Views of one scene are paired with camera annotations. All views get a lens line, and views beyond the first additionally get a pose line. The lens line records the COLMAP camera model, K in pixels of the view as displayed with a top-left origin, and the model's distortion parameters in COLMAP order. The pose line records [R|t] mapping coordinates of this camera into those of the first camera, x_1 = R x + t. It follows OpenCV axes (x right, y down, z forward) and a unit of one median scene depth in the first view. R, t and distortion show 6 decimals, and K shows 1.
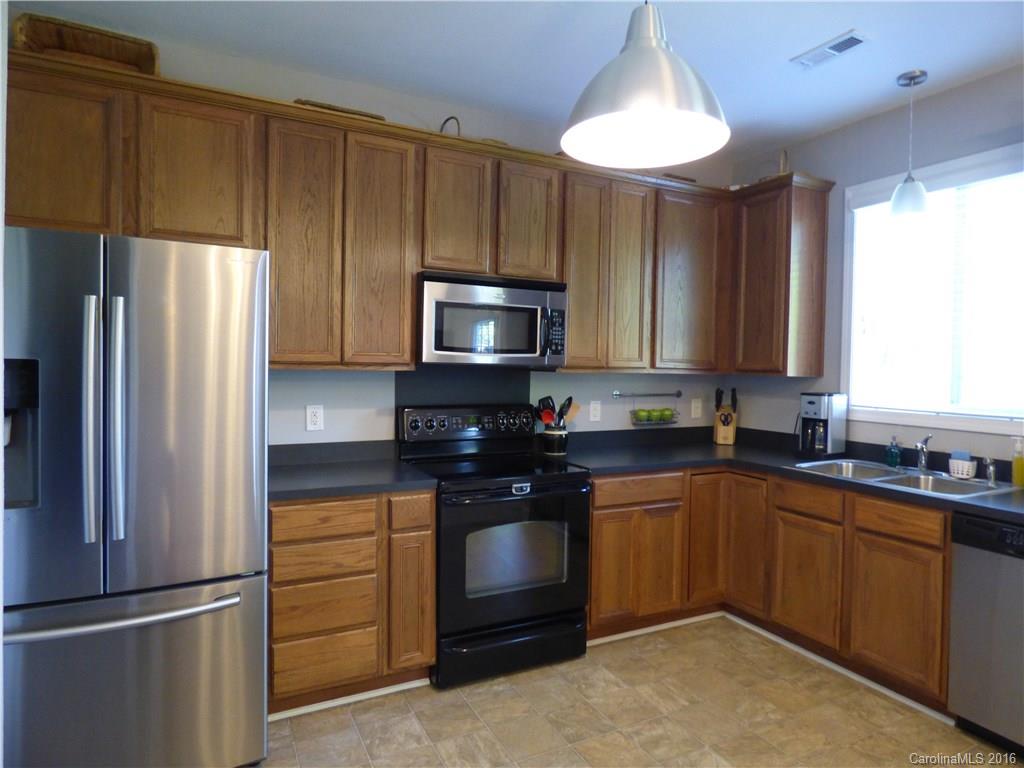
lens RADIAL K [[623.4, 0, 512.1], [0, 623.4, 380.3], [0, 0, 1]] dist [-0.001599, -0.000859]
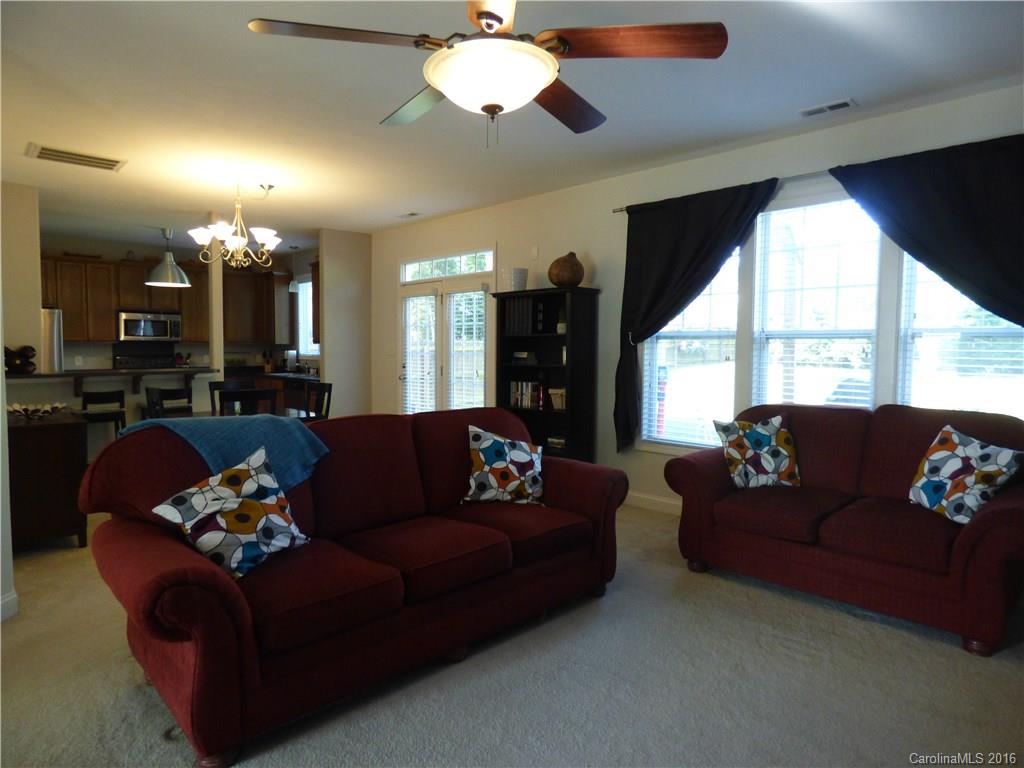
lens RADIAL K [[624.5, 0, 510.4], [0, 624.5, 378.3], [0, 0, 1]] dist [0.000496, 0.011547]
pose [[0.956459, -0.030305, 0.290288, 0.676390], [0.021147, 0.999176, 0.034633, 0.077534], [-0.291099, -0.026987, 0.956312, -2.116809]]
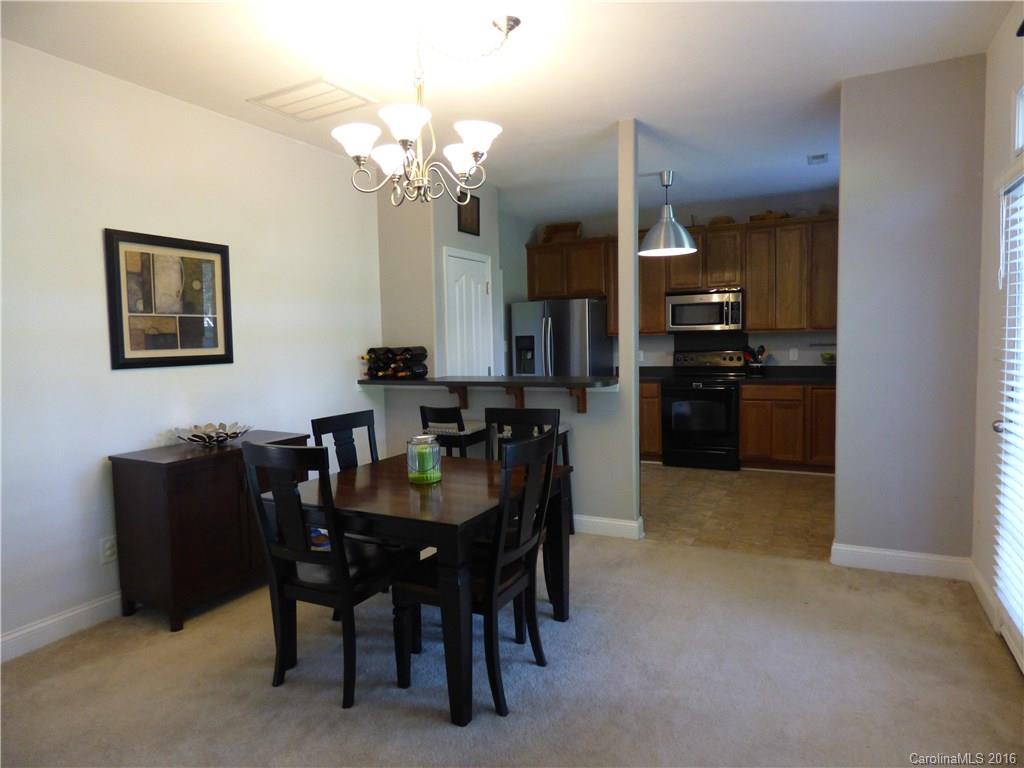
lens RADIAL K [[624.5, 0, 510.4], [0, 624.5, 378.3], [0, 0, 1]] dist [0.000496, 0.011547]
pose [[0.579122, 0.022043, -0.814943, 1.274127], [0.014222, 0.999209, 0.037133, 0.047421], [0.815117, -0.033095, 0.578350, -0.745446]]
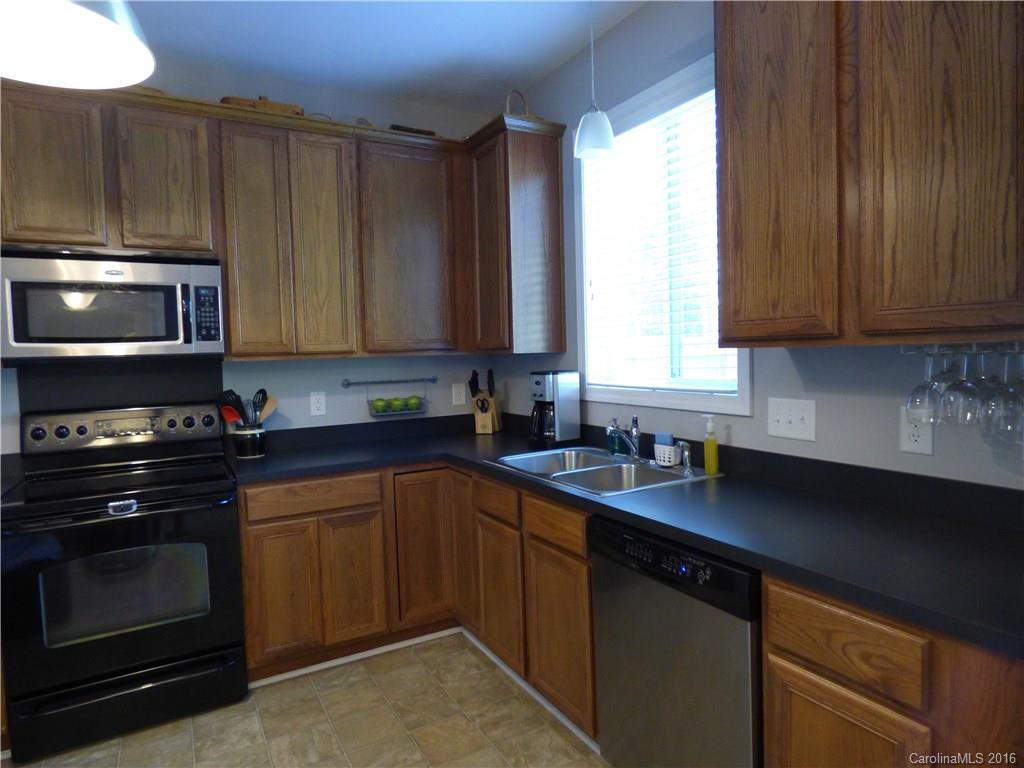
lens RADIAL K [[624.5, 0, 510.4], [0, 624.5, 378.3], [0, 0, 1]] dist [0.000496, 0.011547]
pose [[0.998232, -0.047630, 0.035561, 0.434572], [0.046926, 0.998691, 0.020370, 0.010739], [-0.036485, -0.018665, 0.999160, 0.146330]]
